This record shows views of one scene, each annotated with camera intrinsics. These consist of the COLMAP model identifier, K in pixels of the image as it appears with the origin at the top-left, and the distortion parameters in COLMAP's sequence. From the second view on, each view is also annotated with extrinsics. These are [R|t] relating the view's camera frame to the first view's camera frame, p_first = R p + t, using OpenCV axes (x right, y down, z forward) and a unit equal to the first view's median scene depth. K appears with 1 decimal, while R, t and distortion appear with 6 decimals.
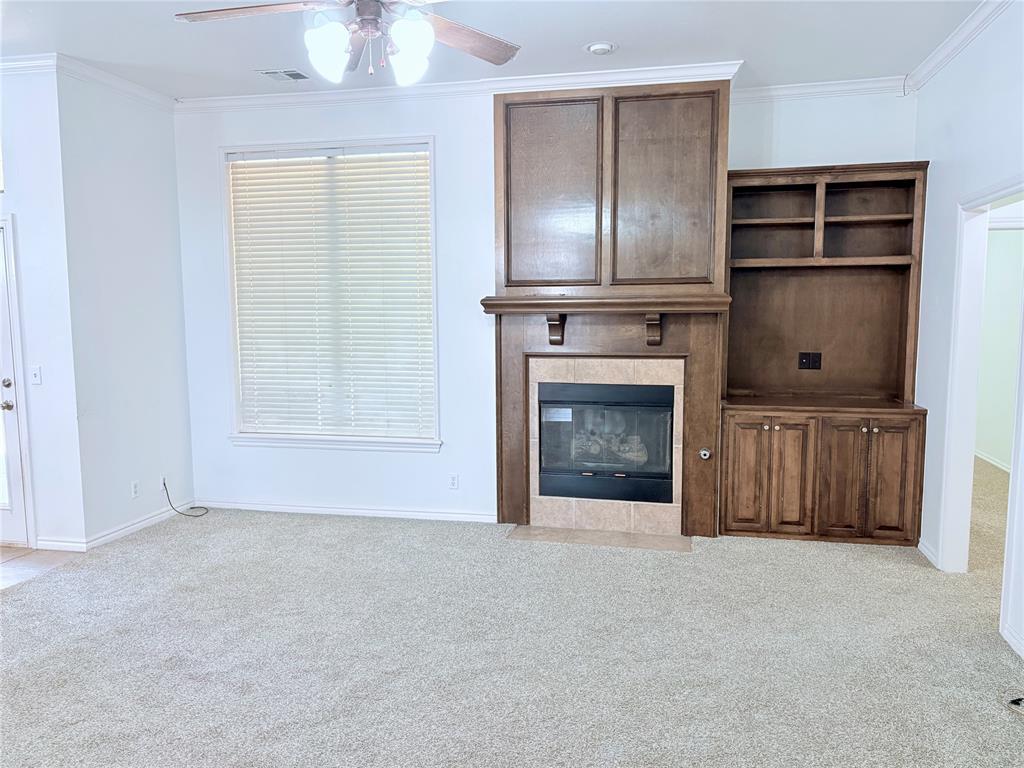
lens RADIAL K [[796.2, 0, 513.2], [0, 796.2, 406.3], [0, 0, 1]] dist [0.044950, -0.001624]
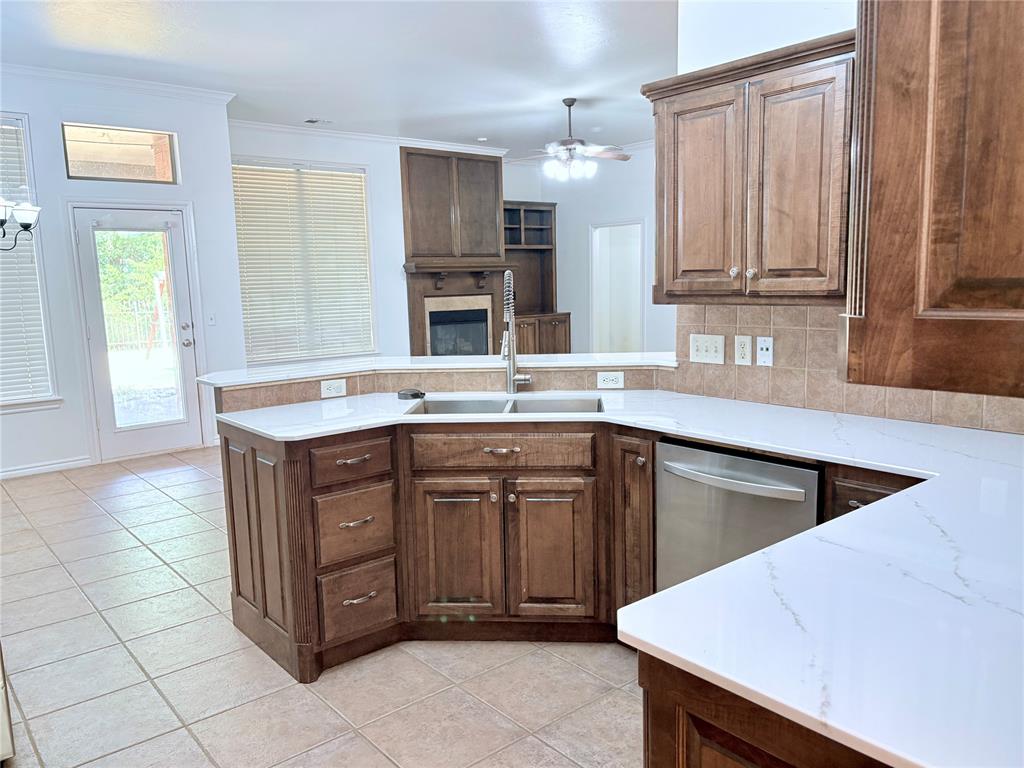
lens RADIAL K [[772.4, 0, 512.2], [0, 772.4, 393.4], [0, 0, 1]] dist [0.046960, -0.058777]
pose [[0.613736, -0.131230, 0.778528, -1.258423], [0.114245, 0.990472, 0.076893, 0.040889], [-0.781201, 0.041751, 0.622881, -0.216985]]
